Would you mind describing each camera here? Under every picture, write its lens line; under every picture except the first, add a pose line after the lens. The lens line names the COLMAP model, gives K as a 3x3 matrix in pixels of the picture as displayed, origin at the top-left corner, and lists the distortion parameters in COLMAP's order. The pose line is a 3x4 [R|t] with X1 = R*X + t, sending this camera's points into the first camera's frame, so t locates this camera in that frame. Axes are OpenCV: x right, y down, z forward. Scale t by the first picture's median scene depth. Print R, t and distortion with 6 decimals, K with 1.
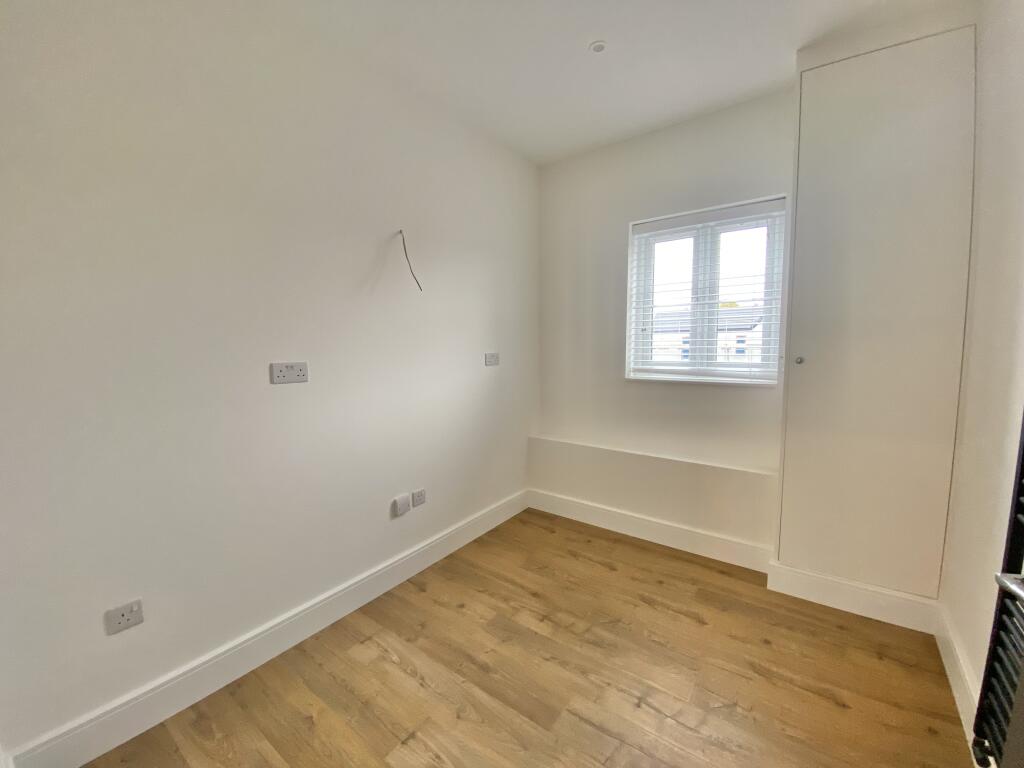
lens RADIAL K [[412.4, 0, 512.0], [0, 412.4, 384.0], [0, 0, 1]] dist [0.000273, -0.000546]
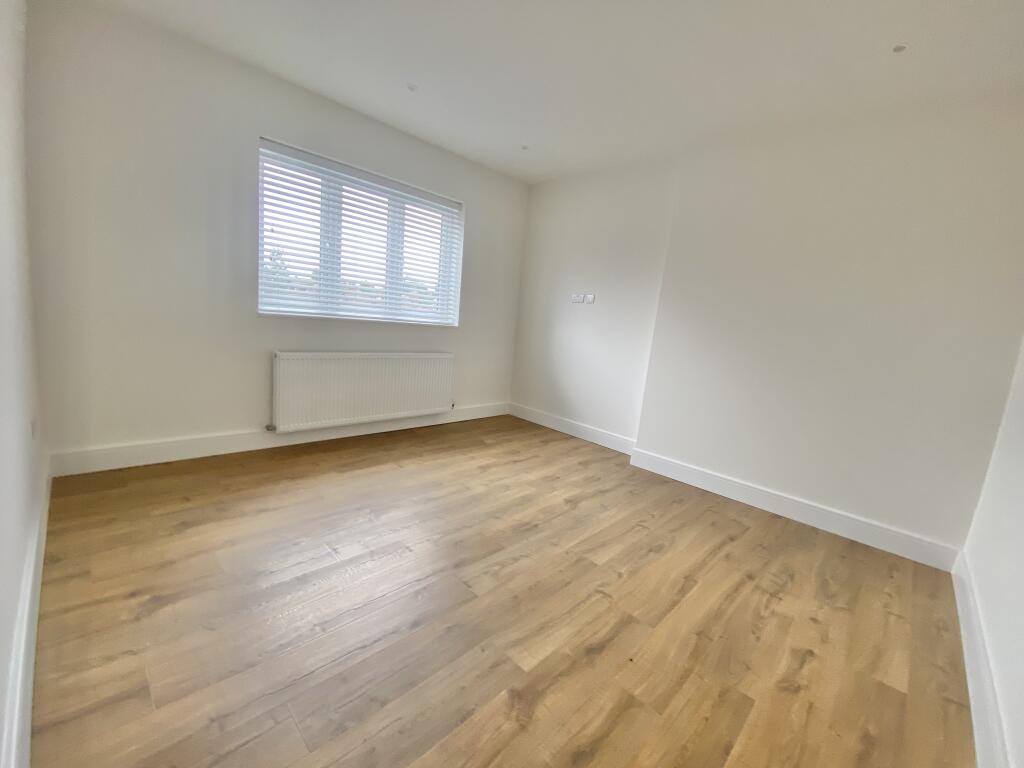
lens RADIAL K [[412.4, 0, 512.0], [0, 412.4, 384.0], [0, 0, 1]] dist [0.000273, -0.000546]
pose [[0.155437, -0.139392, 0.977962, -0.542477], [-0.020831, 0.989312, 0.144321, -0.005421], [-0.987626, -0.042804, 0.150872, 0.325647]]
